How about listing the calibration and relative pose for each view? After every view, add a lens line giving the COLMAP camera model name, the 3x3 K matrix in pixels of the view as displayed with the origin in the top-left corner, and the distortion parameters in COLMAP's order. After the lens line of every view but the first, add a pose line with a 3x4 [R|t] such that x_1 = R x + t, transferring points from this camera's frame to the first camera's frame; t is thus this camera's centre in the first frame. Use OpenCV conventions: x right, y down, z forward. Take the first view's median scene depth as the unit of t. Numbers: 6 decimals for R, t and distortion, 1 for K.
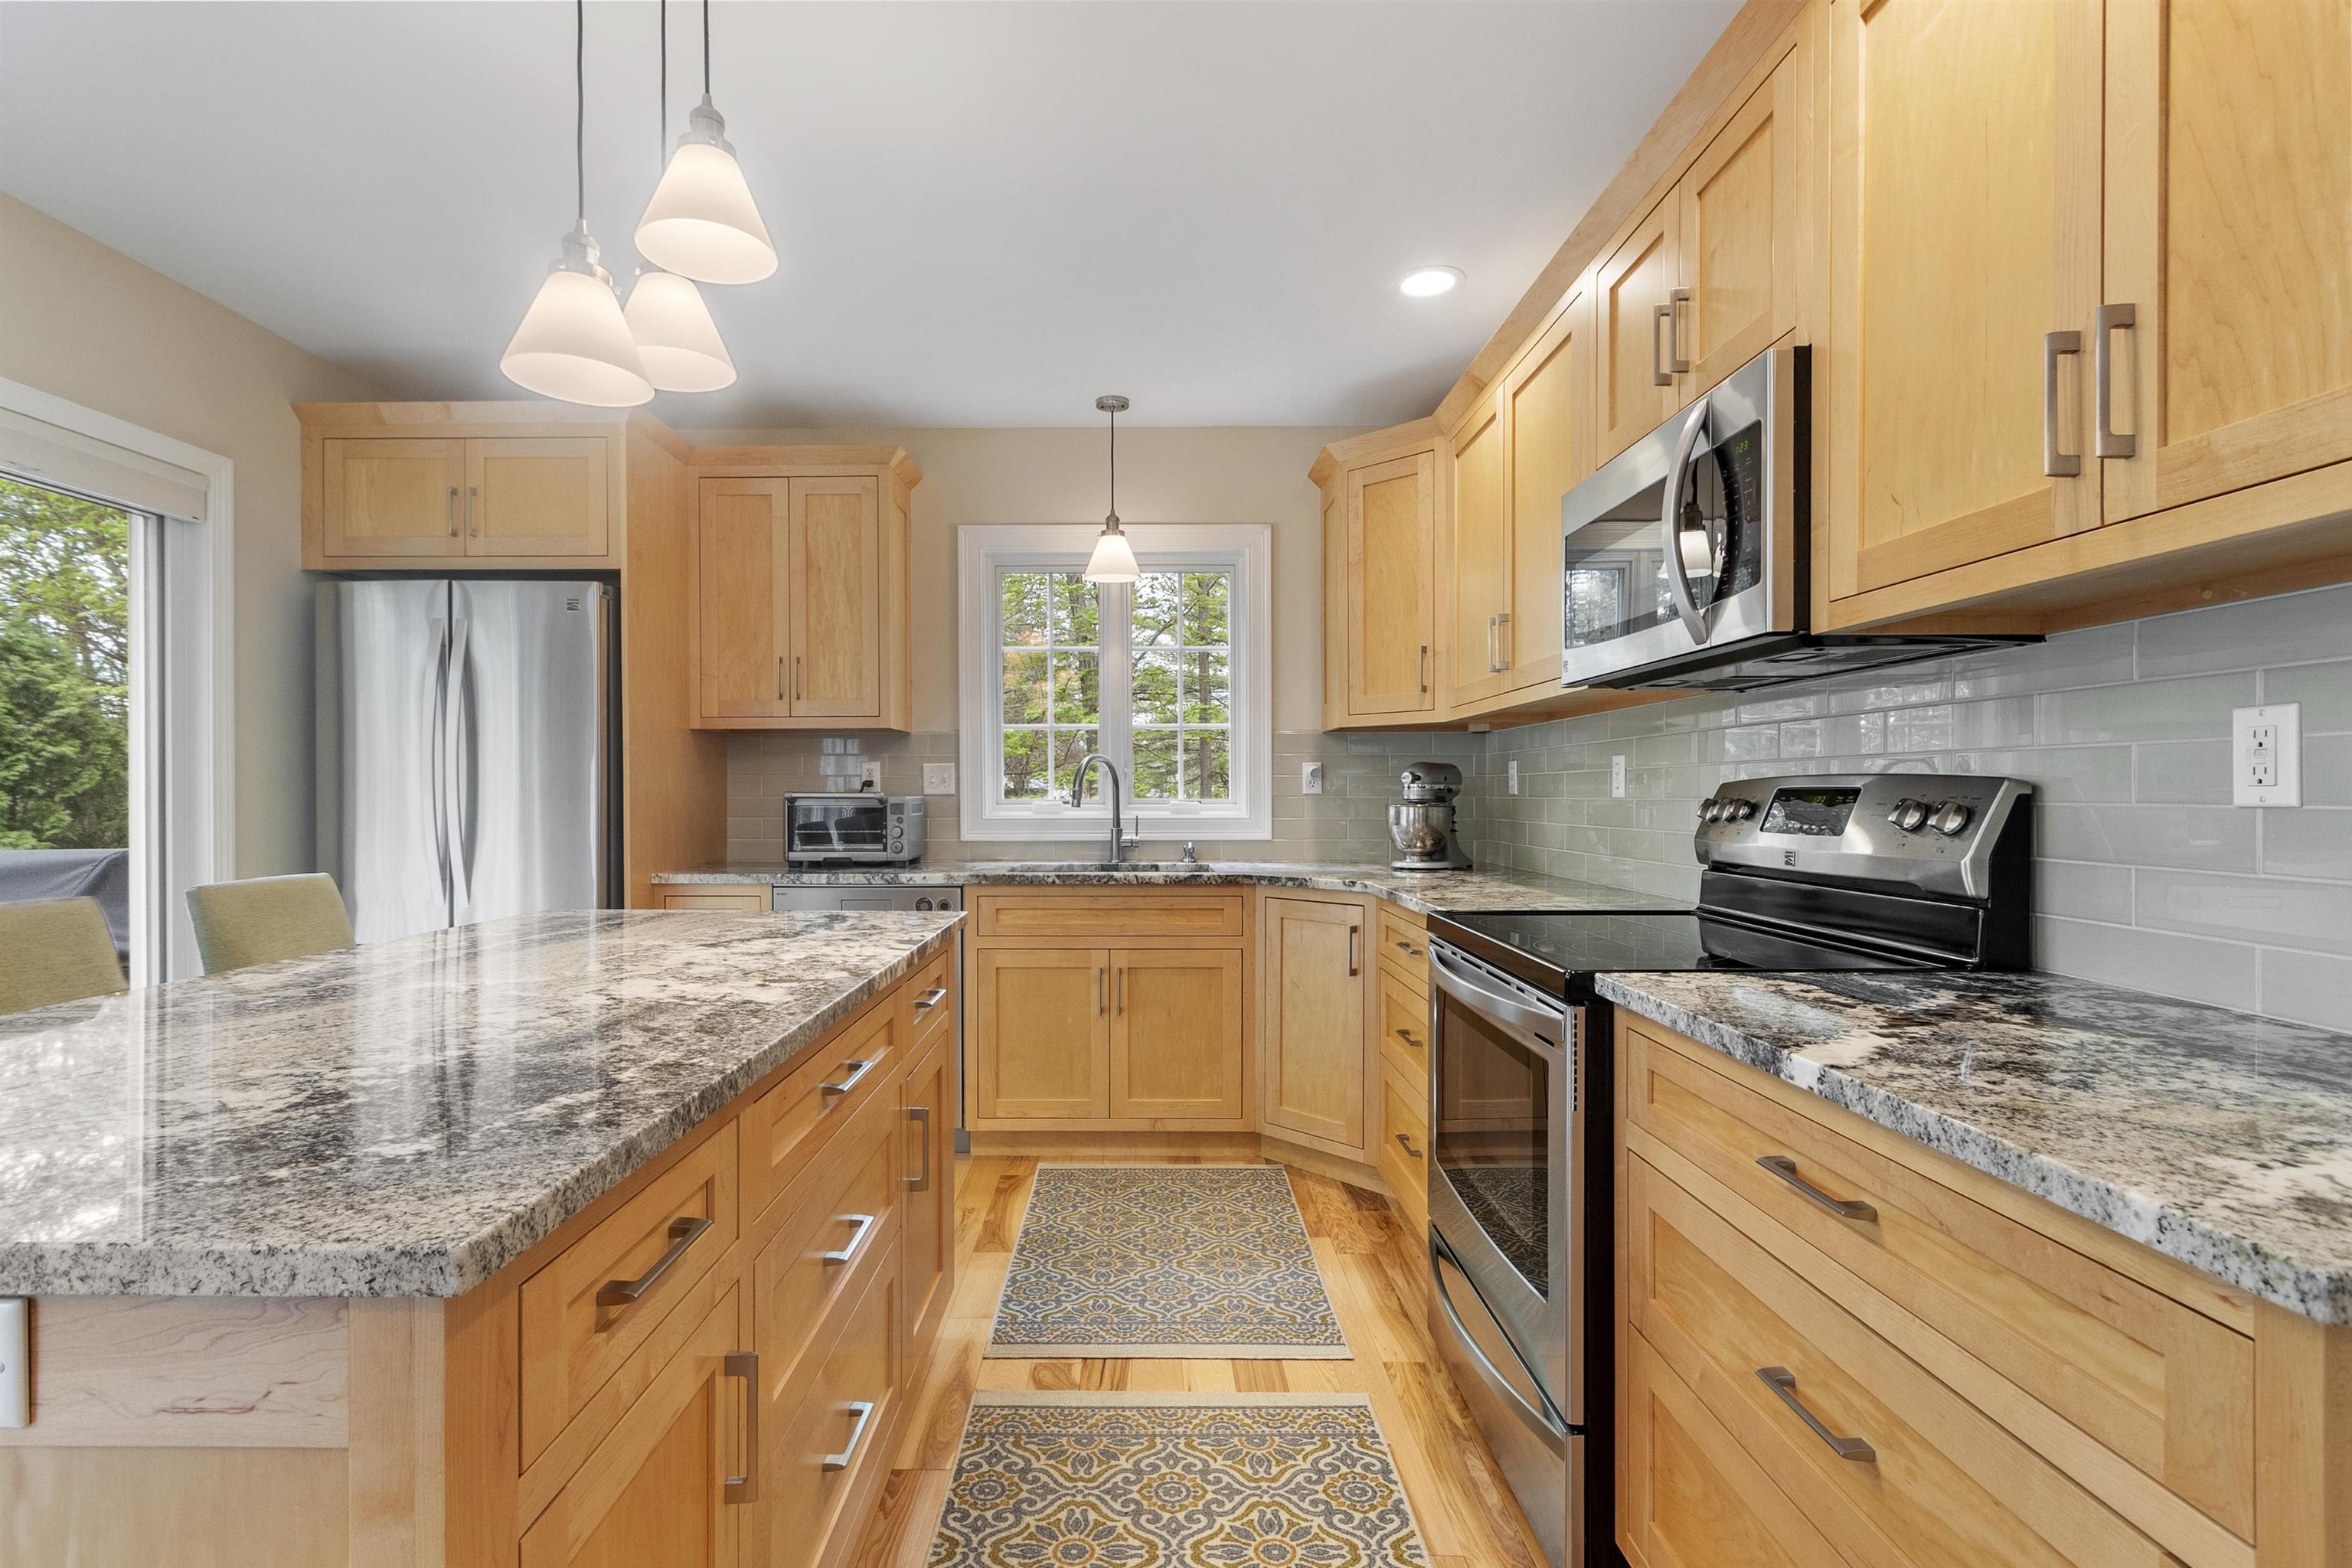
lens RADIAL K [[1034.3, 0, 1123.4], [0, 1034.3, 796.9], [0, 0, 1]] dist [0.002807, -0.000159]
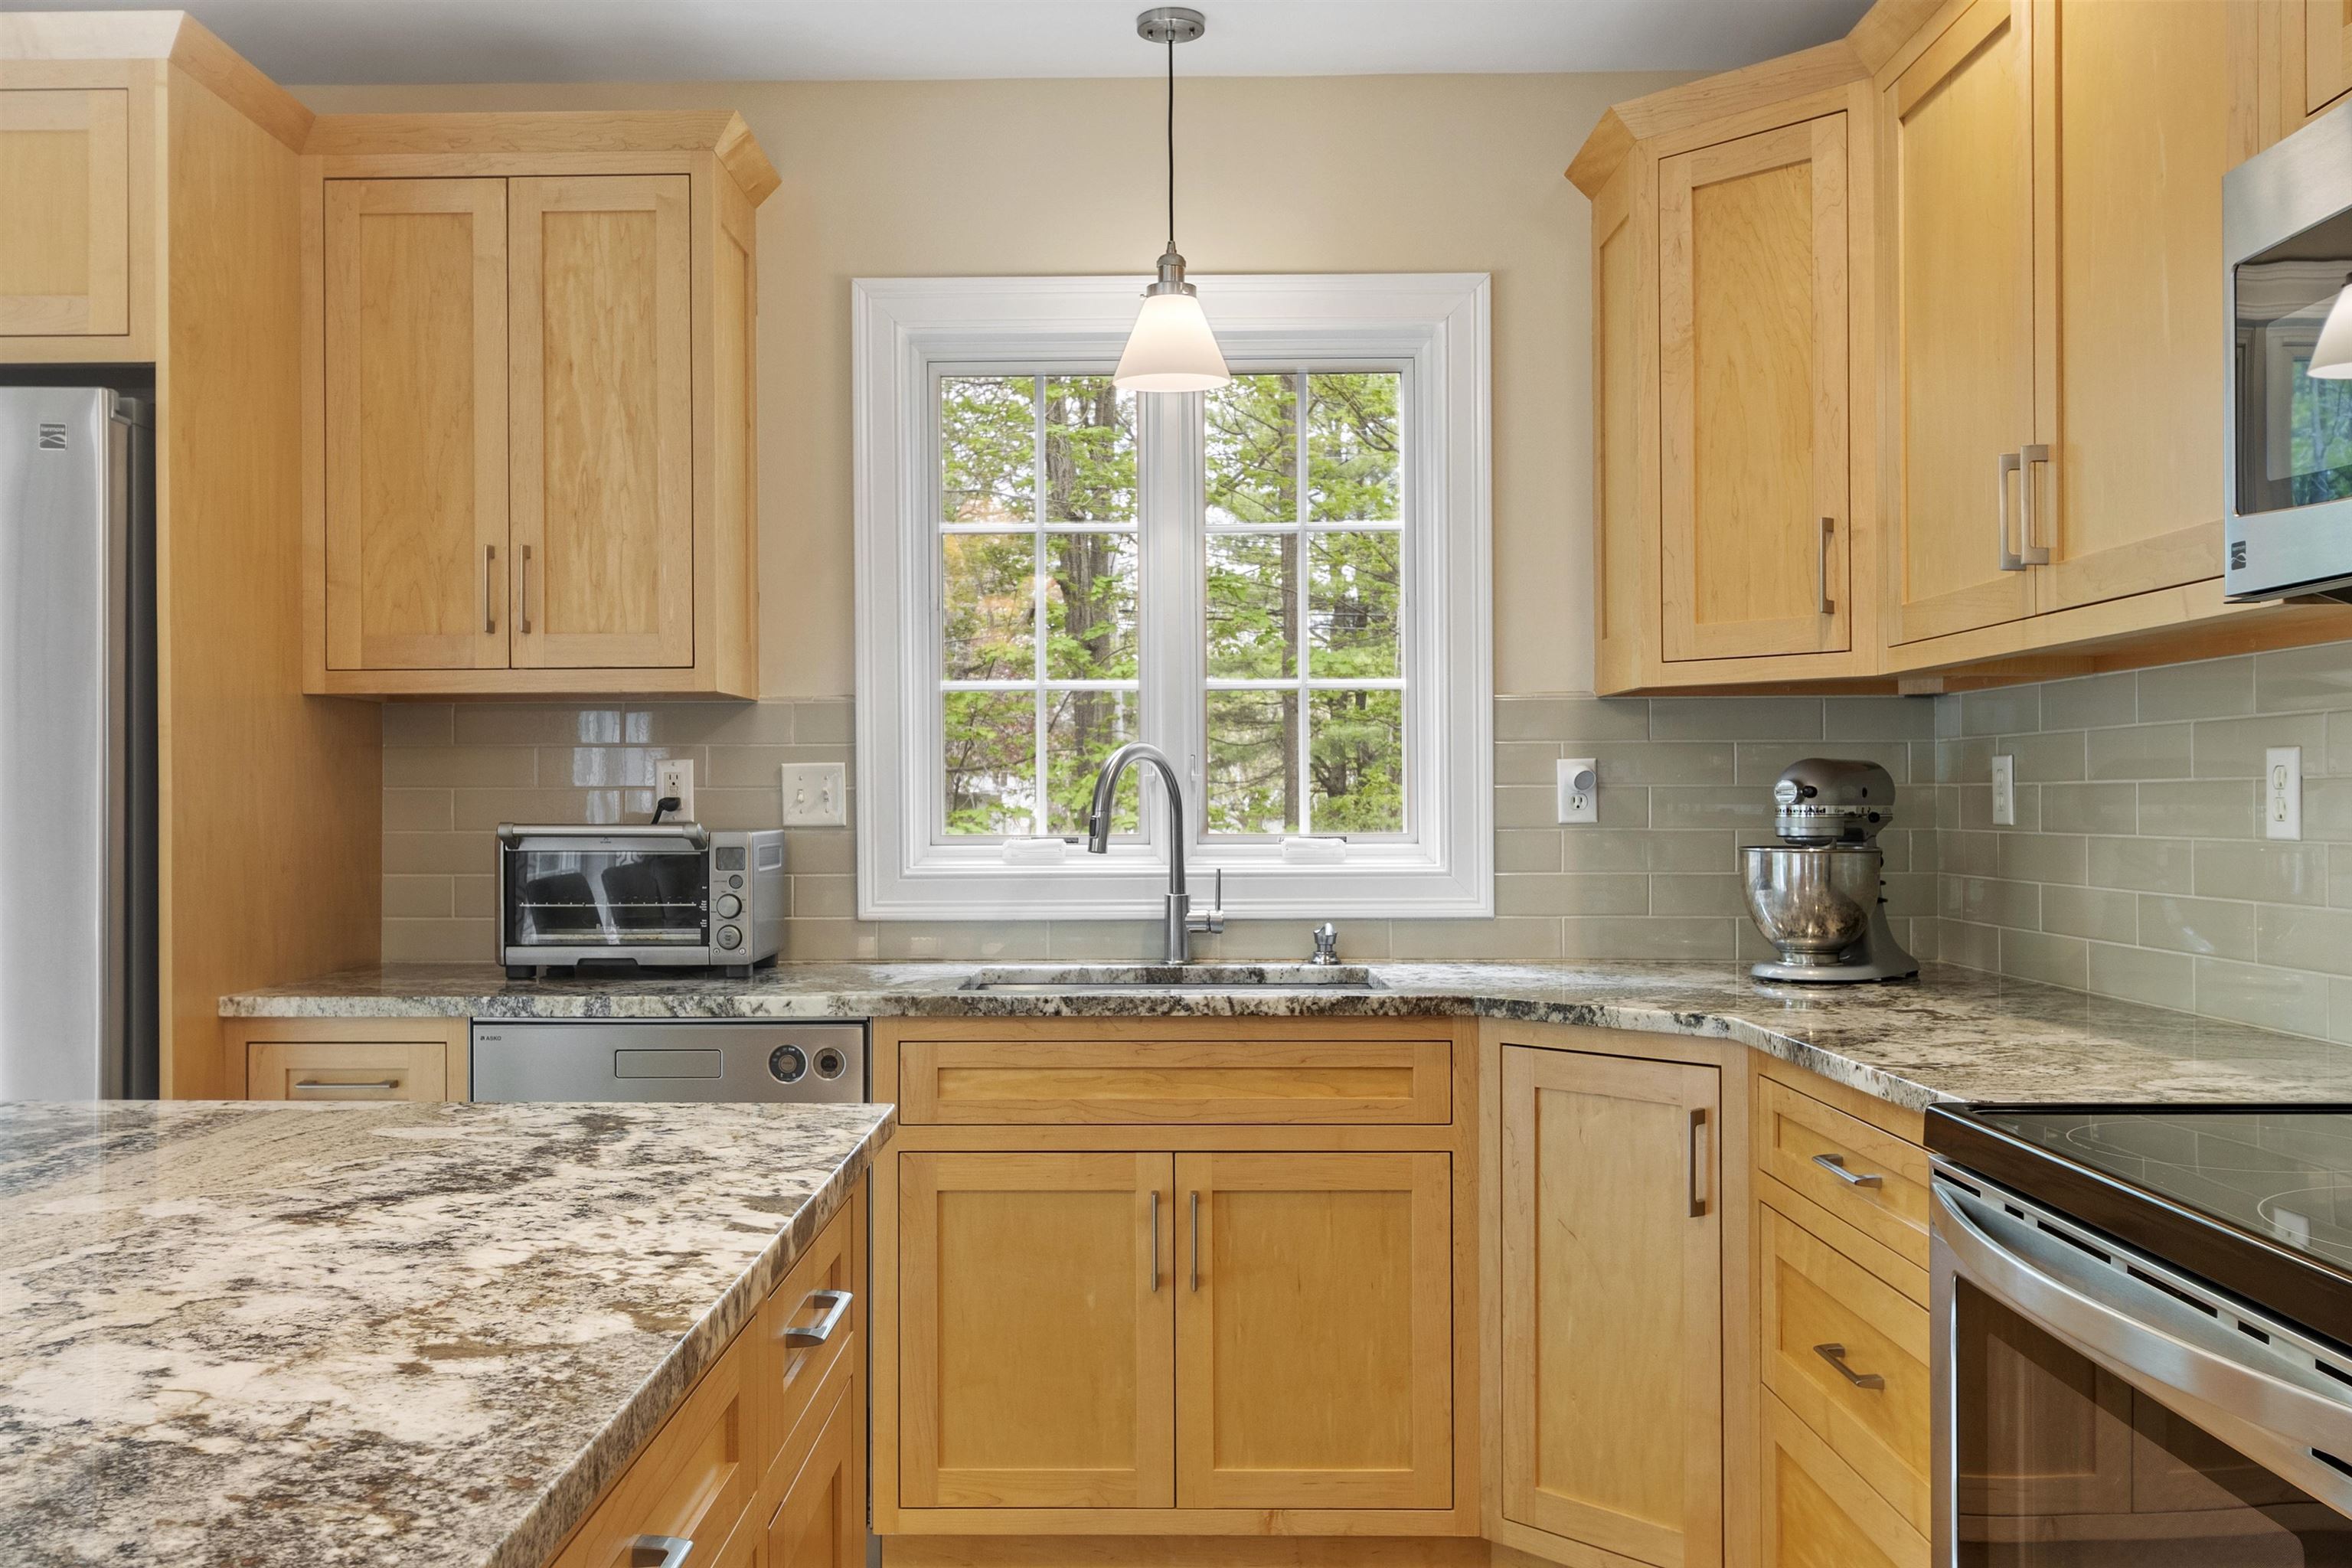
lens RADIAL K [[1911.9, 0, 1120.3], [0, 1911.9, 785.6], [0, 0, 1]] dist [0.013949, -0.001039]
pose [[0.999966, -0.002360, -0.007867, -0.030583], [0.002261, 0.999918, -0.012622, -0.011365], [0.007896, 0.012604, 0.999889, 0.111315]]
